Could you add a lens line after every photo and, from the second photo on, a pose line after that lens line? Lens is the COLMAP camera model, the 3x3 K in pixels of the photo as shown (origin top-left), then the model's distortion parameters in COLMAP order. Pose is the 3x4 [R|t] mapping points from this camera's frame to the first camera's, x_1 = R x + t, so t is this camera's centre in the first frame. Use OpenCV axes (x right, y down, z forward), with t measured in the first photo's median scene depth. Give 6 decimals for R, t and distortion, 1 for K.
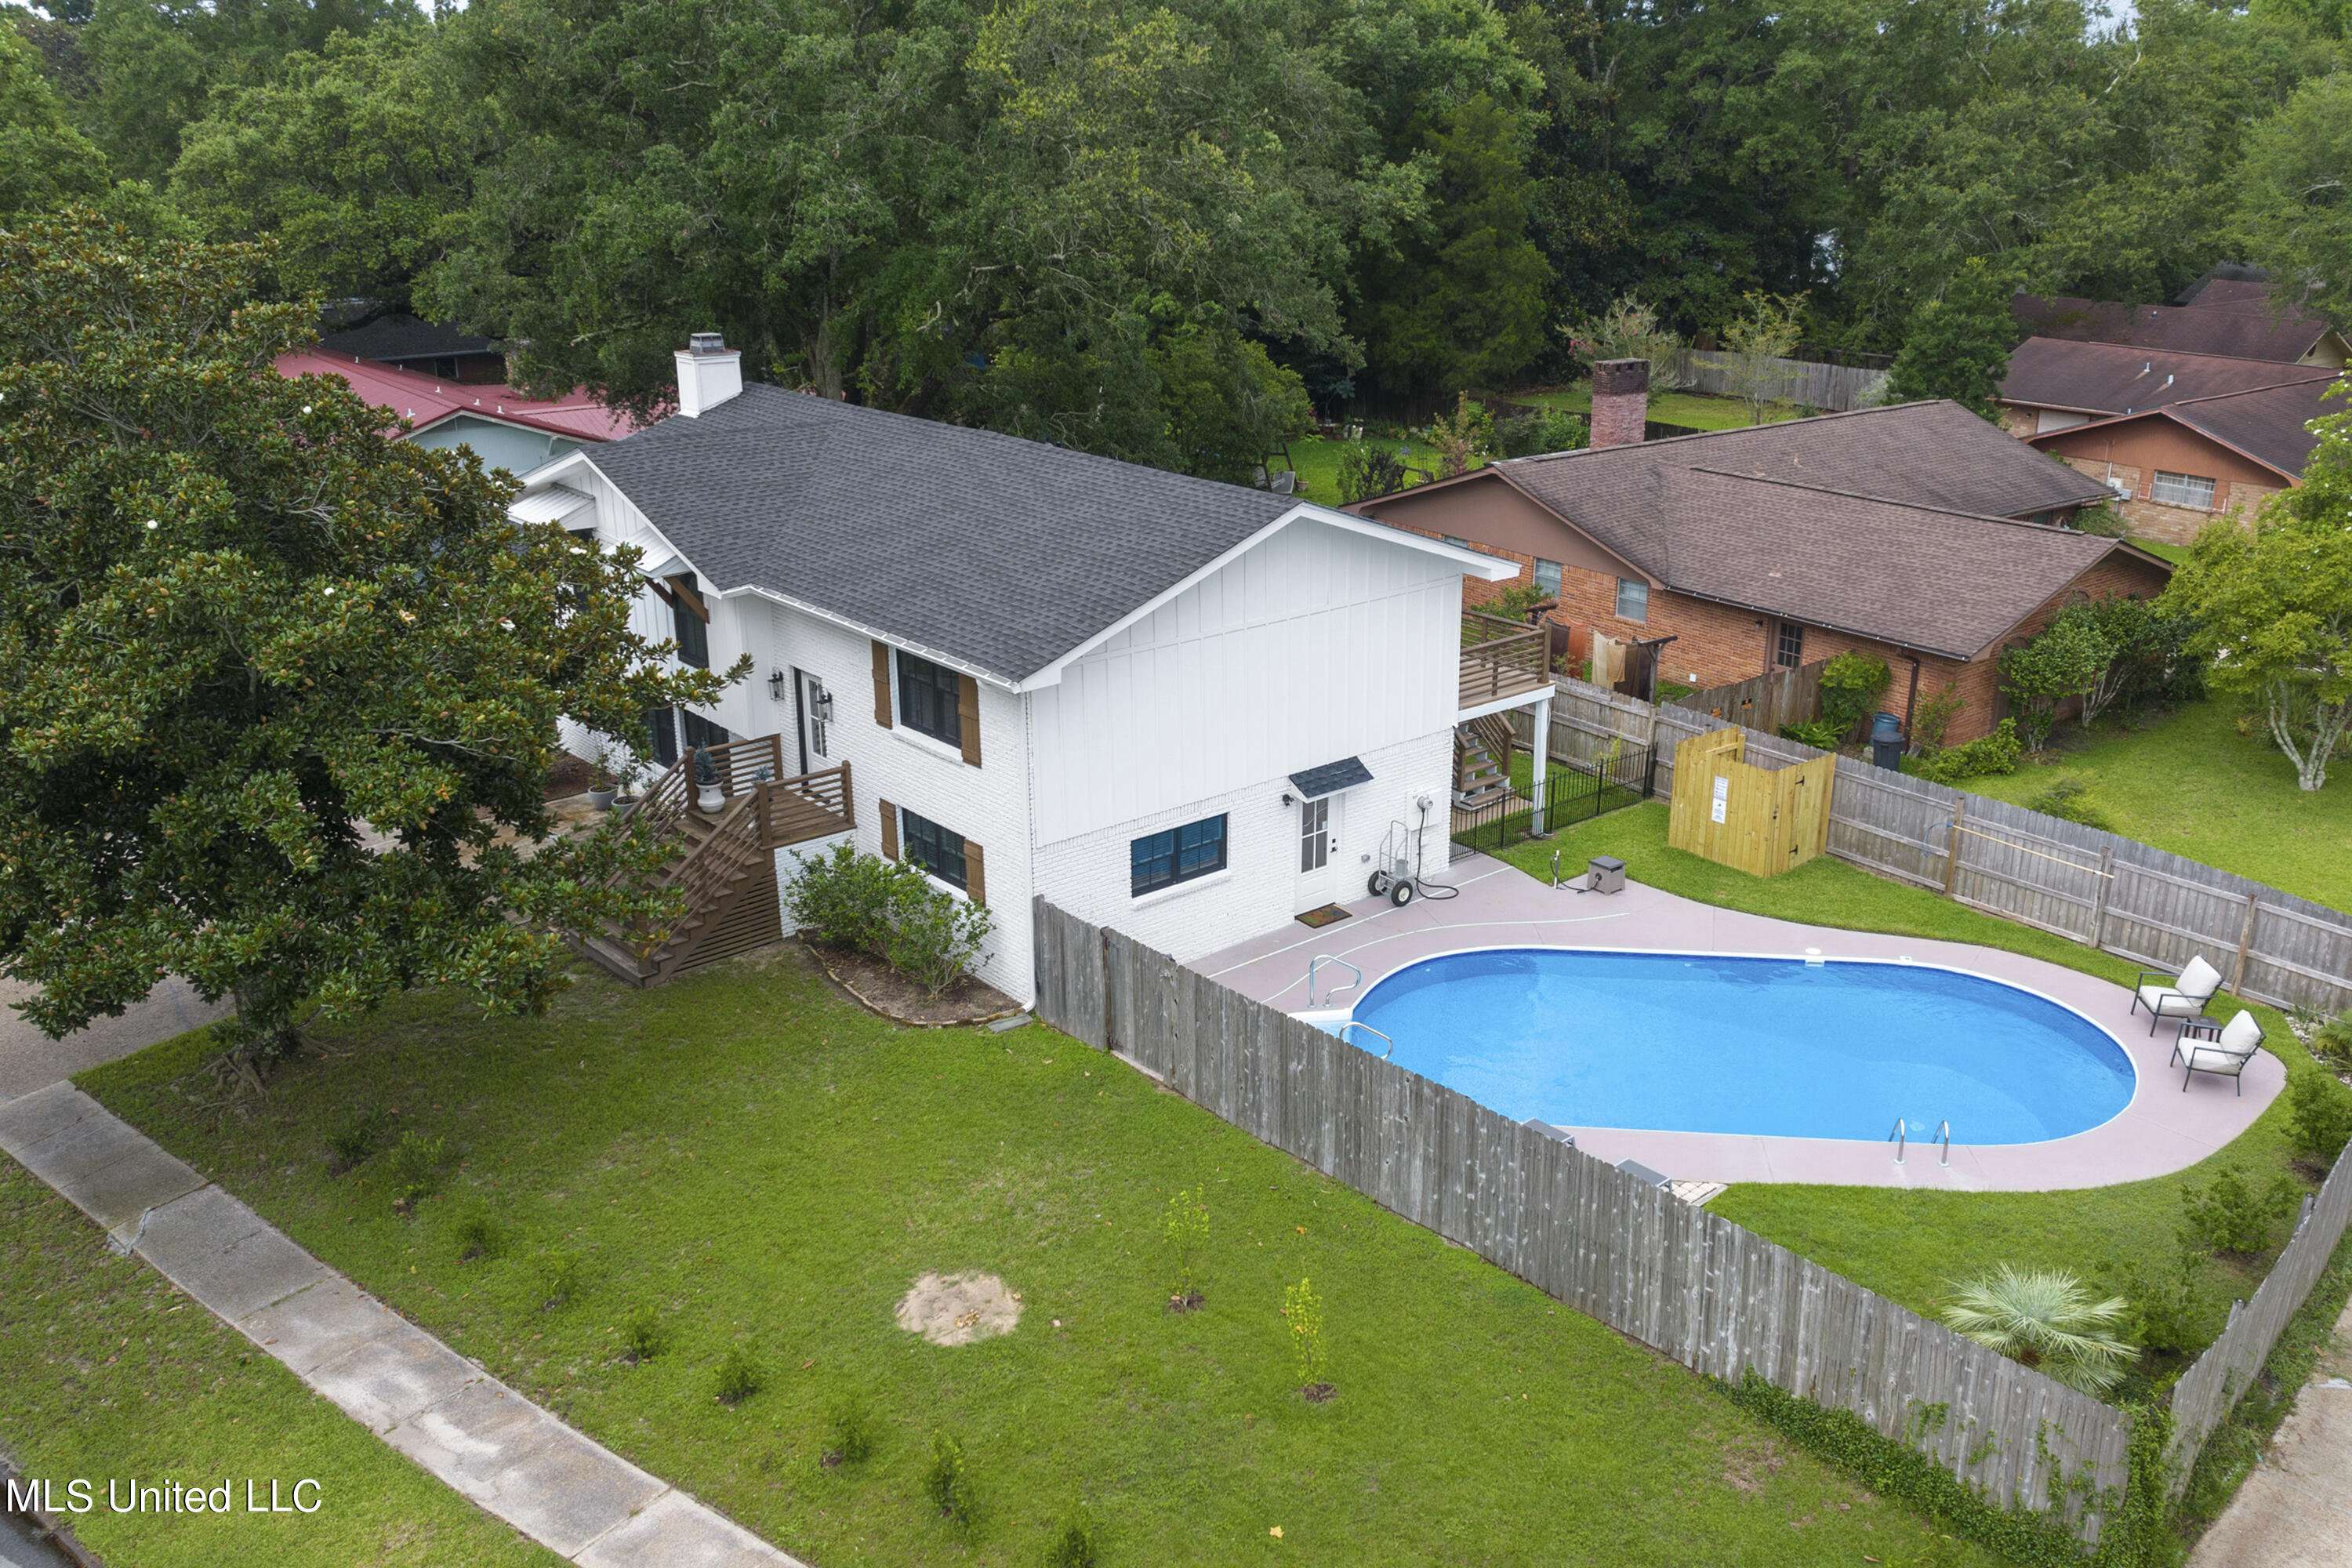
lens RADIAL K [[2002.4, 0, 1293.1], [0, 2002.4, 759.5], [0, 0, 1]] dist [-0.022252, -0.001545]
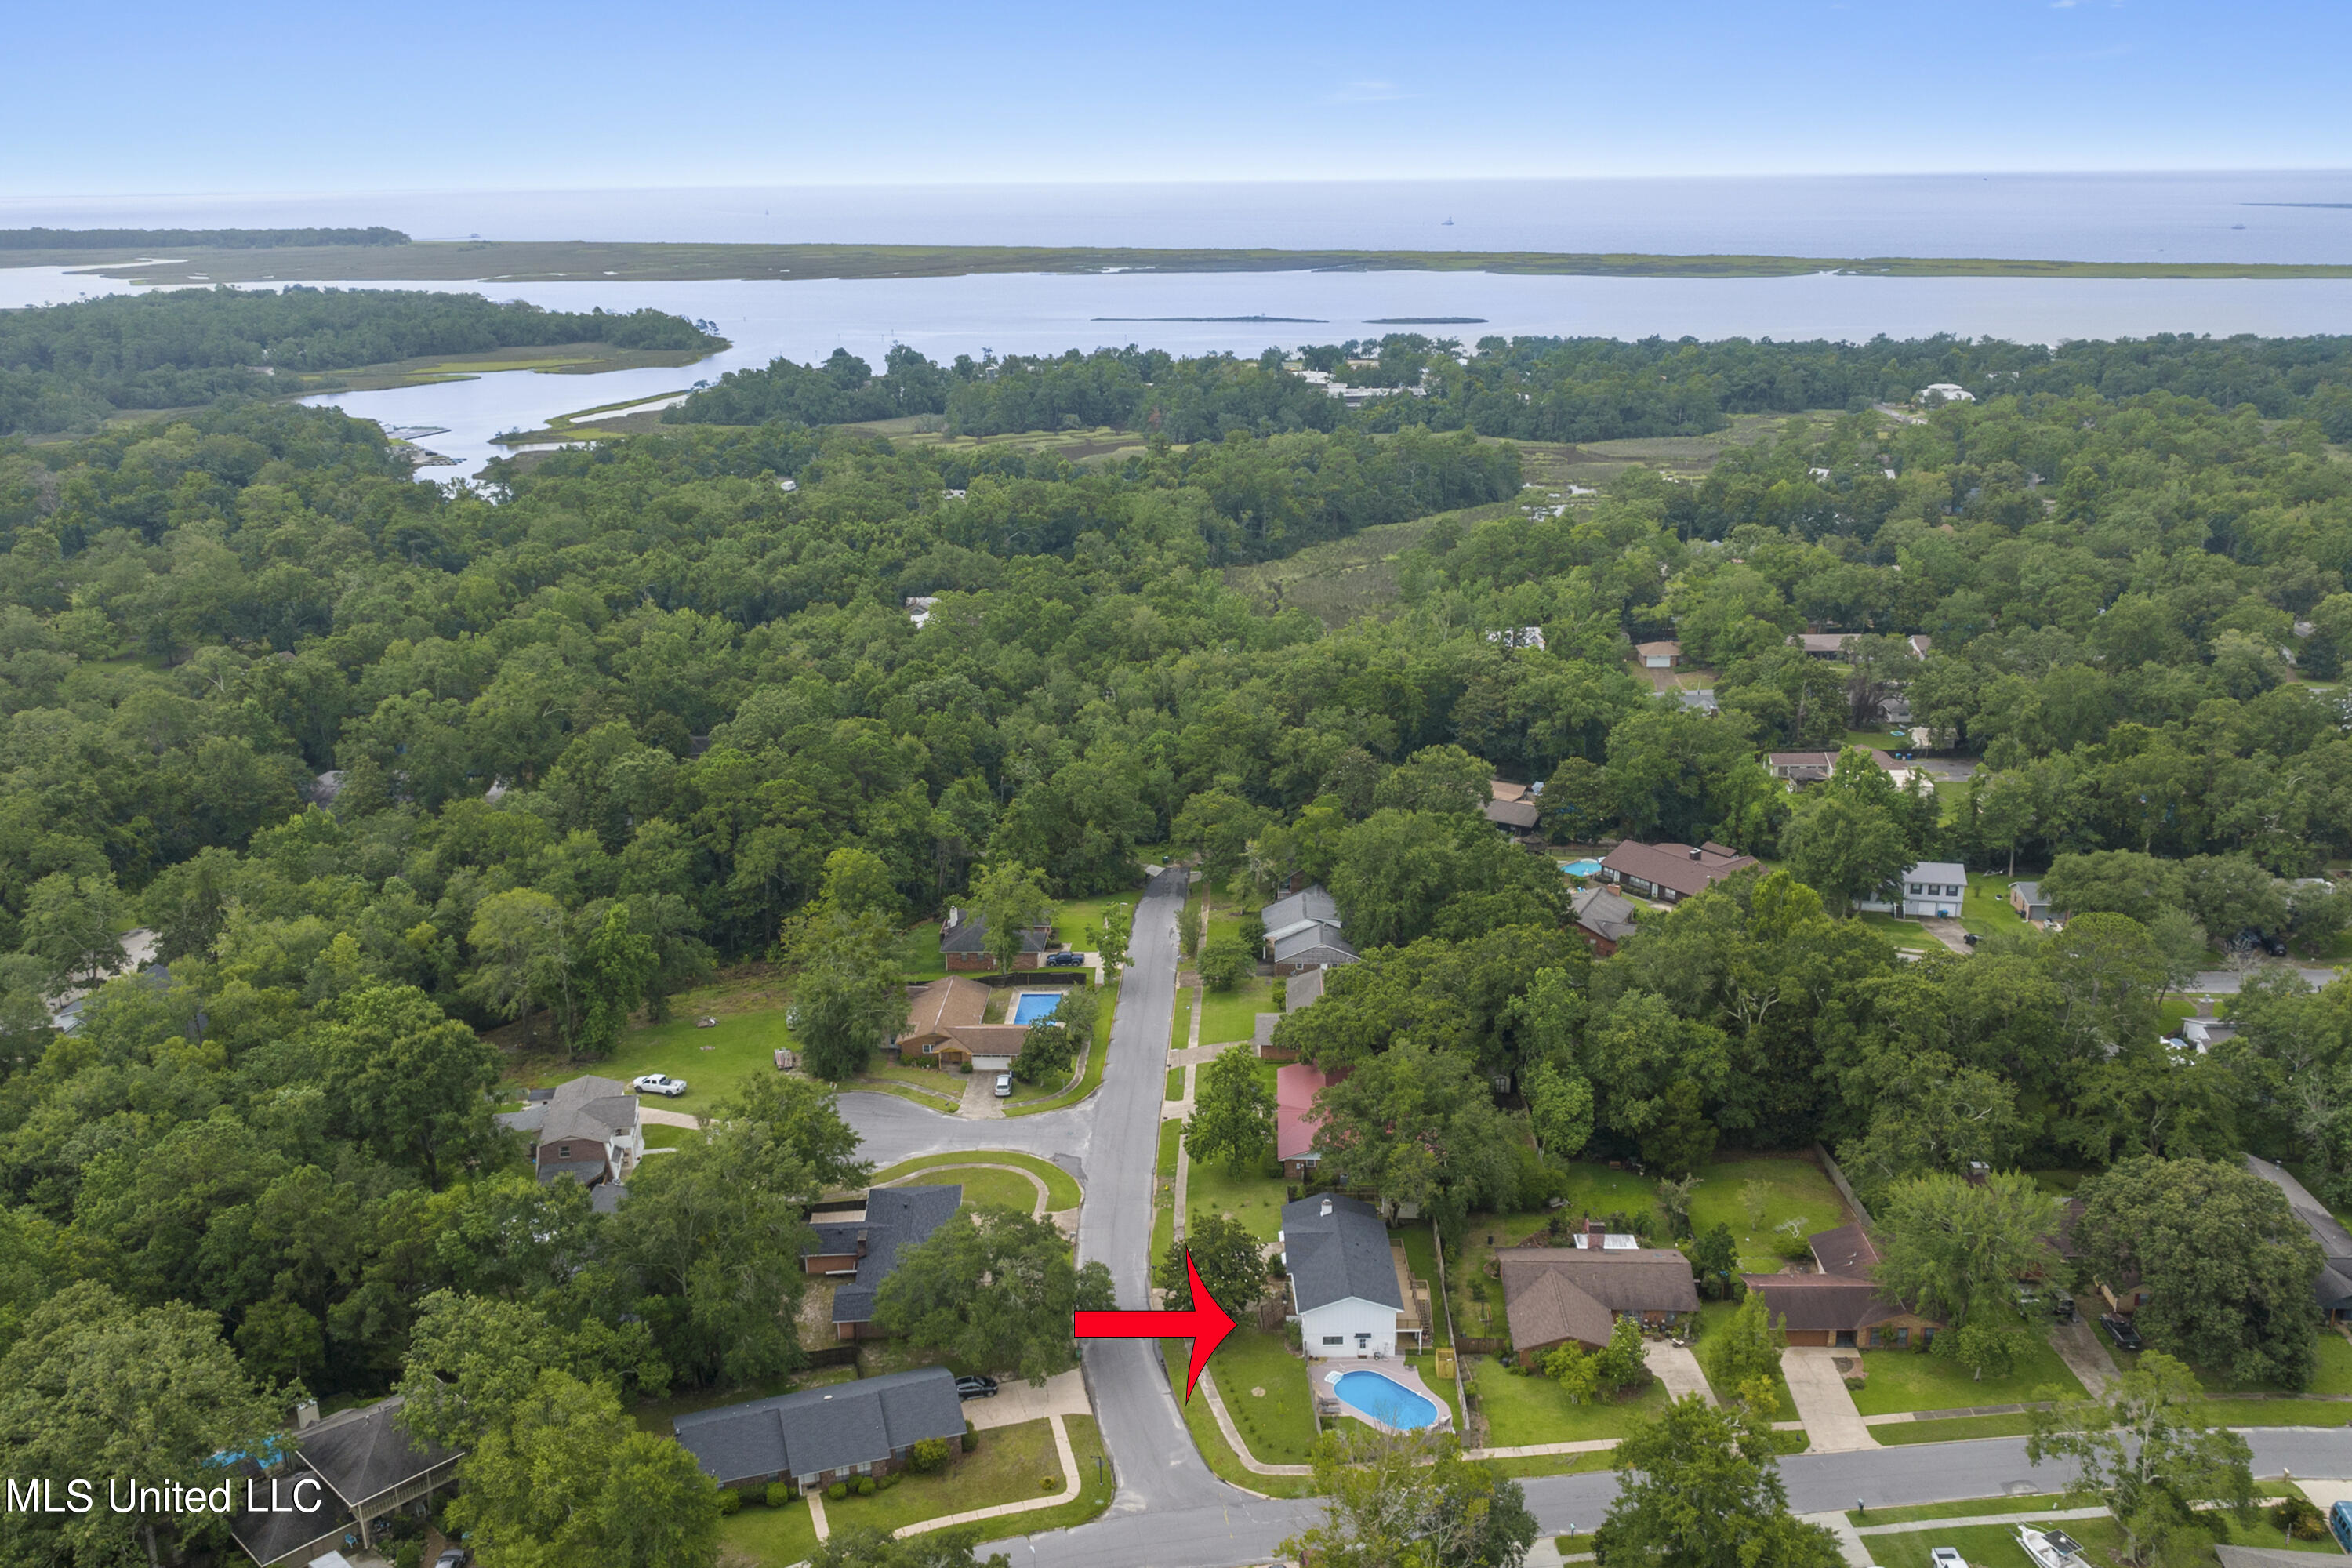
lens RADIAL K [[2002.4, 0, 1165.3], [0, 2002.4, 795.6], [0, 0, 1]] dist [-0.022252, -0.001545]
pose [[0.741650, 0.185481, -0.644633, 3.398660], [-0.195073, 0.979114, 0.057291, -1.952663], [0.641796, 0.083261, 0.762342, -4.427473]]
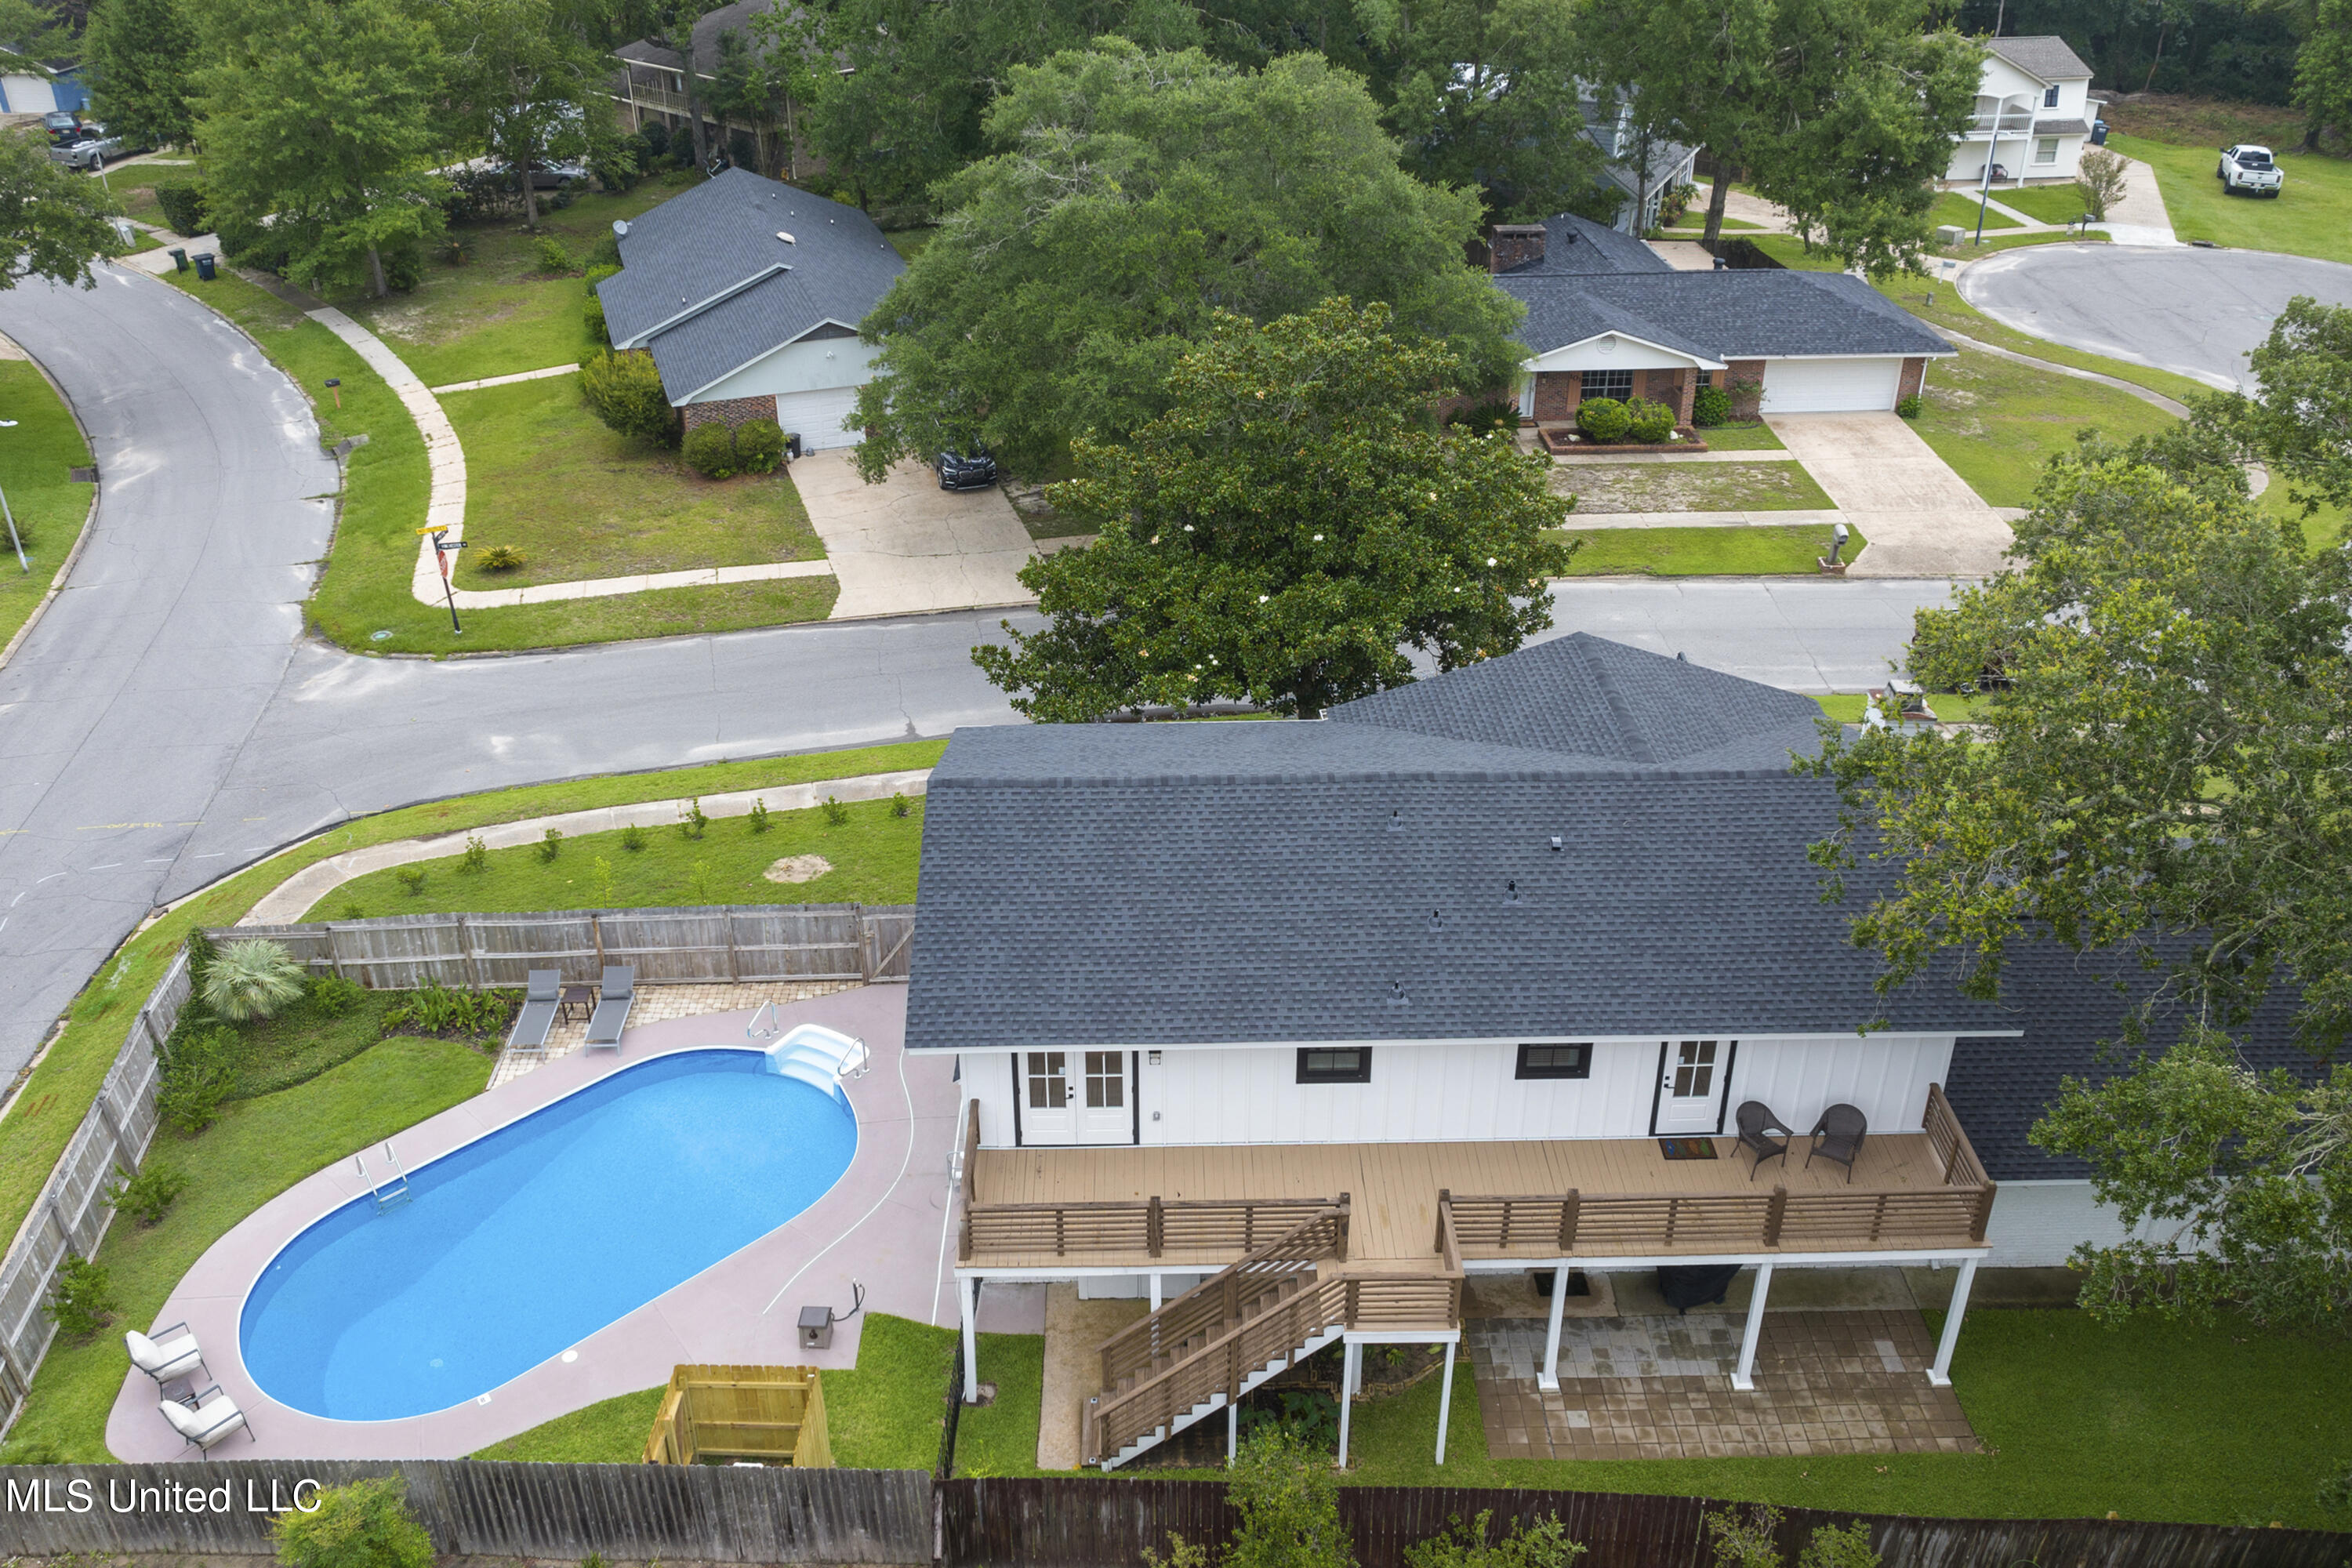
lens RADIAL K [[2002.4, 0, 1187.8], [0, 2002.4, 772.6], [0, 0, 1]] dist [-0.022252, -0.001545]
pose [[-0.663556, 0.365240, -0.652912, 0.643857], [-0.244406, 0.719012, 0.650606, -0.910887], [0.707078, 0.591289, -0.387838, 1.528969]]
